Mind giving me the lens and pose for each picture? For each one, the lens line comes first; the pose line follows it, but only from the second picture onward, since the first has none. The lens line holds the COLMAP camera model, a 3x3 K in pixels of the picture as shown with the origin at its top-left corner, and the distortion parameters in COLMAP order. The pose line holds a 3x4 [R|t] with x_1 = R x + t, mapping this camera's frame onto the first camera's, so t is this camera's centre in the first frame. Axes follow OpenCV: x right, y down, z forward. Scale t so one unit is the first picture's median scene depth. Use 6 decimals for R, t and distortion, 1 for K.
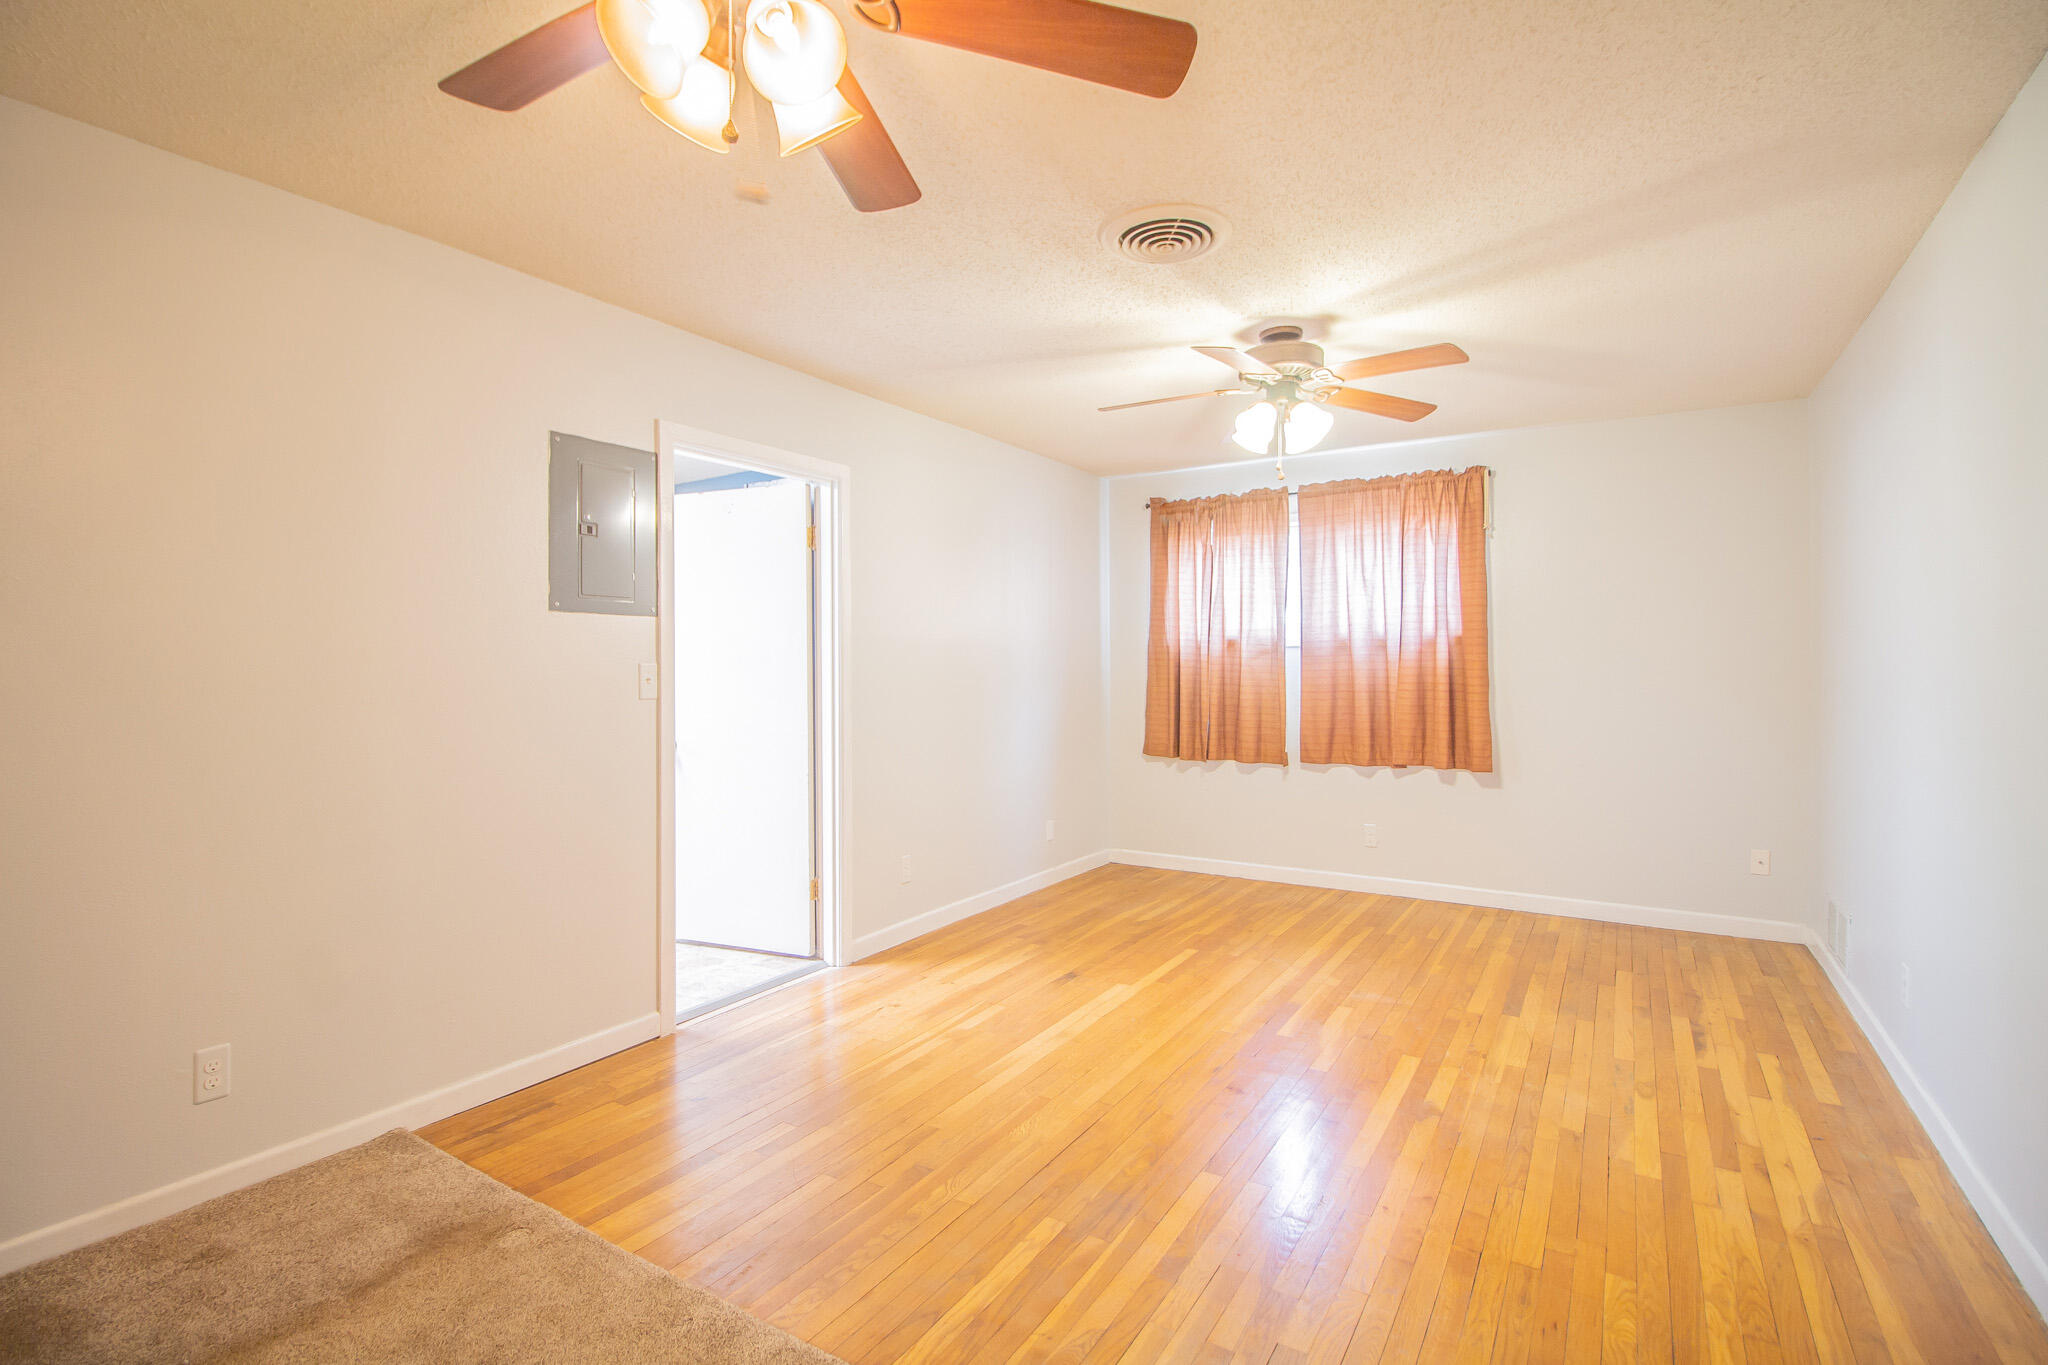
lens RADIAL K [[999.5, 0, 1022.1], [0, 999.5, 633.4], [0, 0, 1]] dist [0.001635, -0.012228]
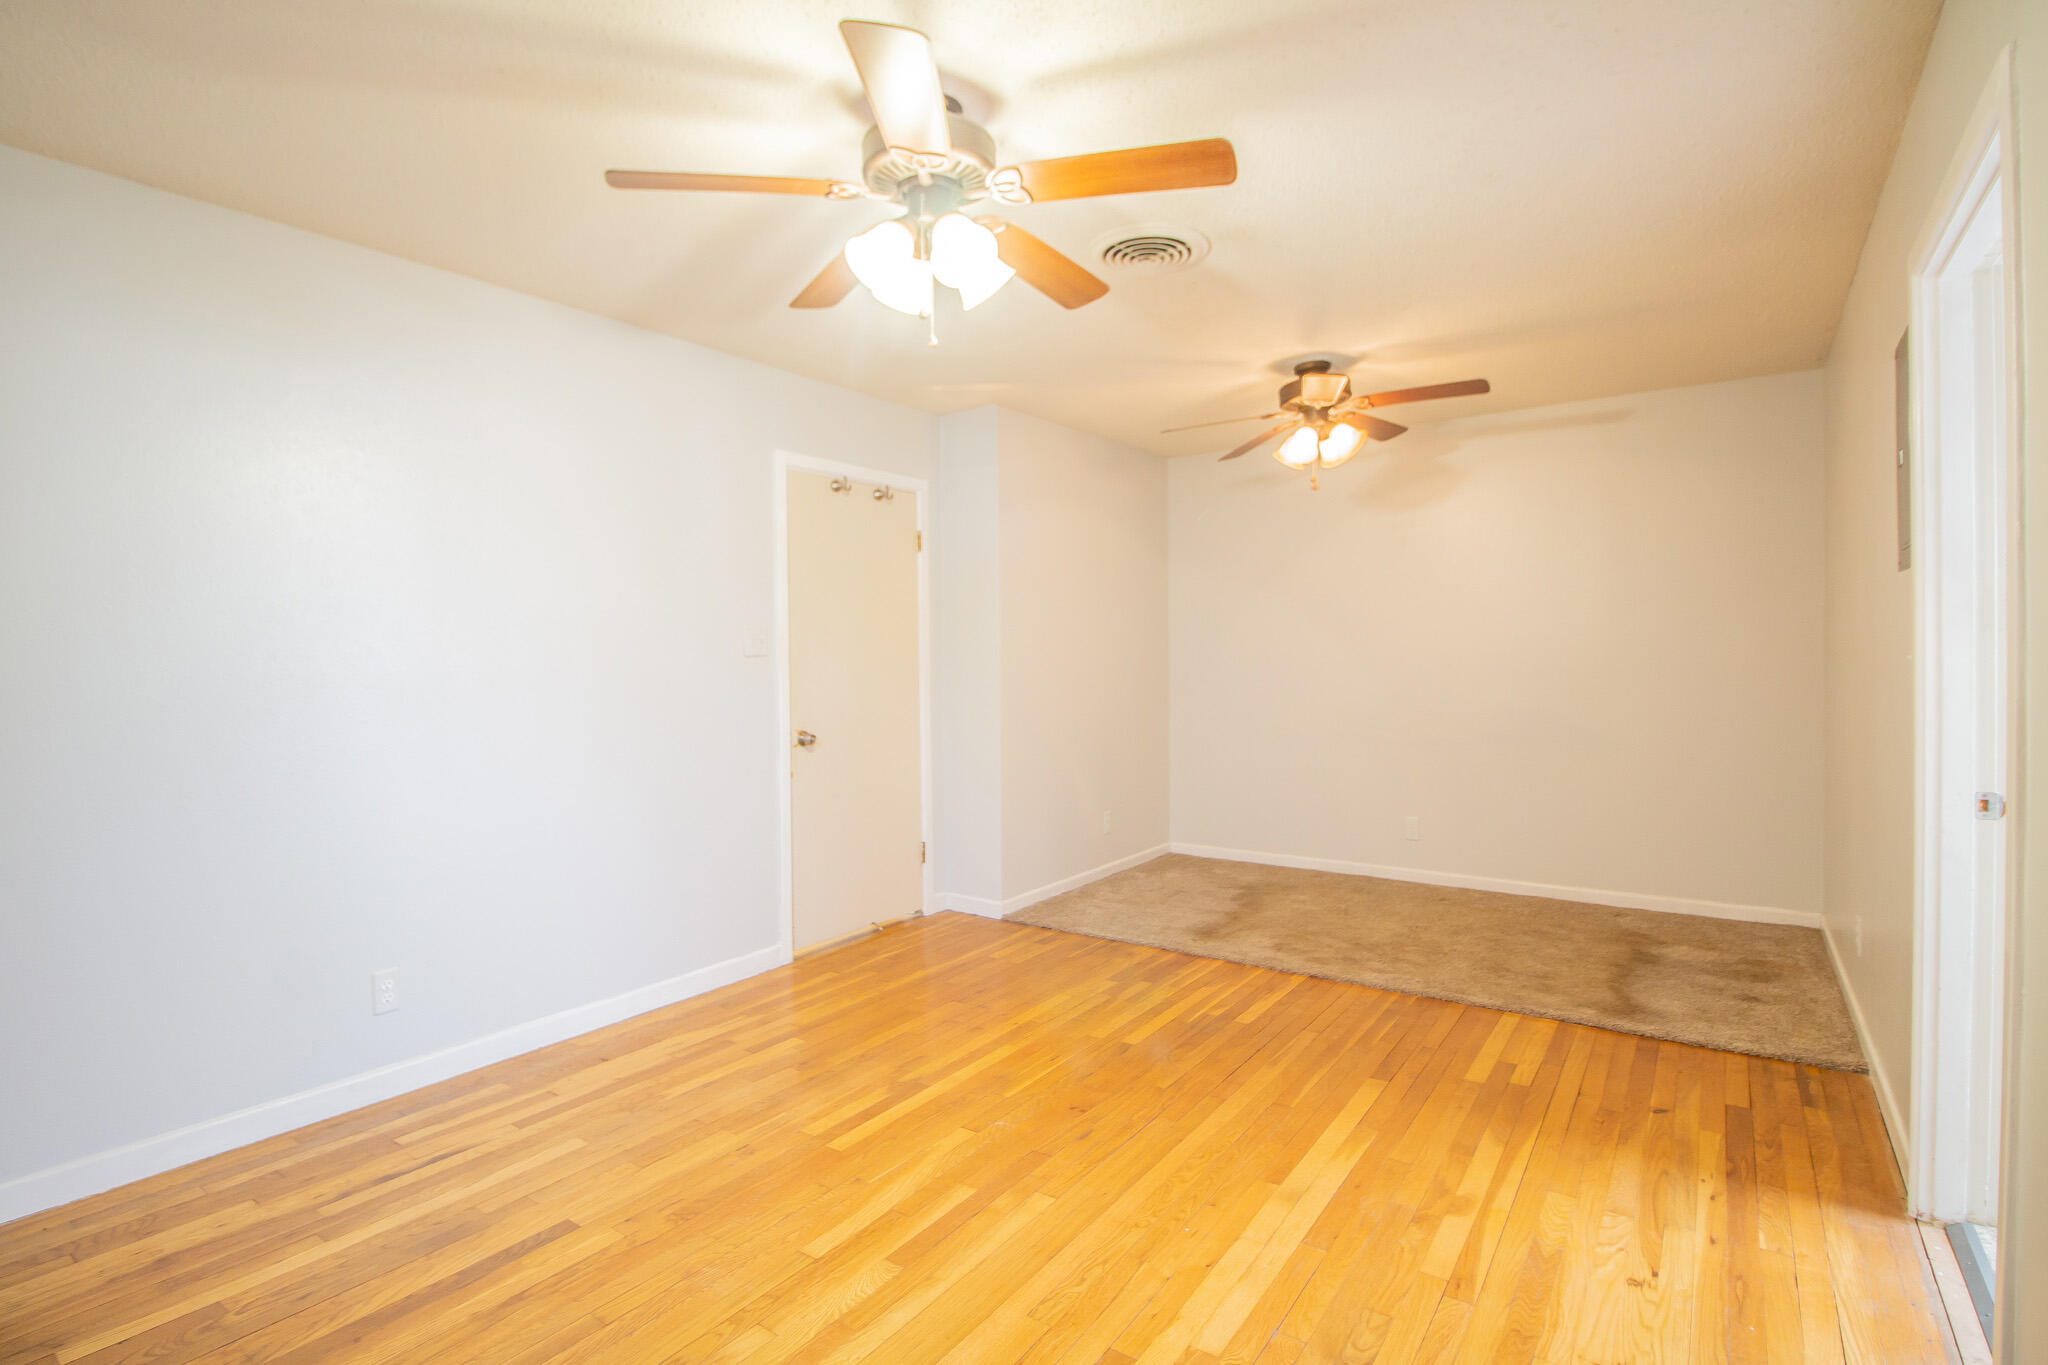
lens RADIAL K [[1004.9, 0, 1000.1], [0, 1004.9, 670.8], [0, 0, 1]] dist [0.001845, -0.000135]
pose [[-0.996750, 0.012797, 0.079538, 0.197882], [0.011411, 0.999776, -0.017851, 0.061894], [-0.079748, -0.016885, -0.996672, 1.874297]]
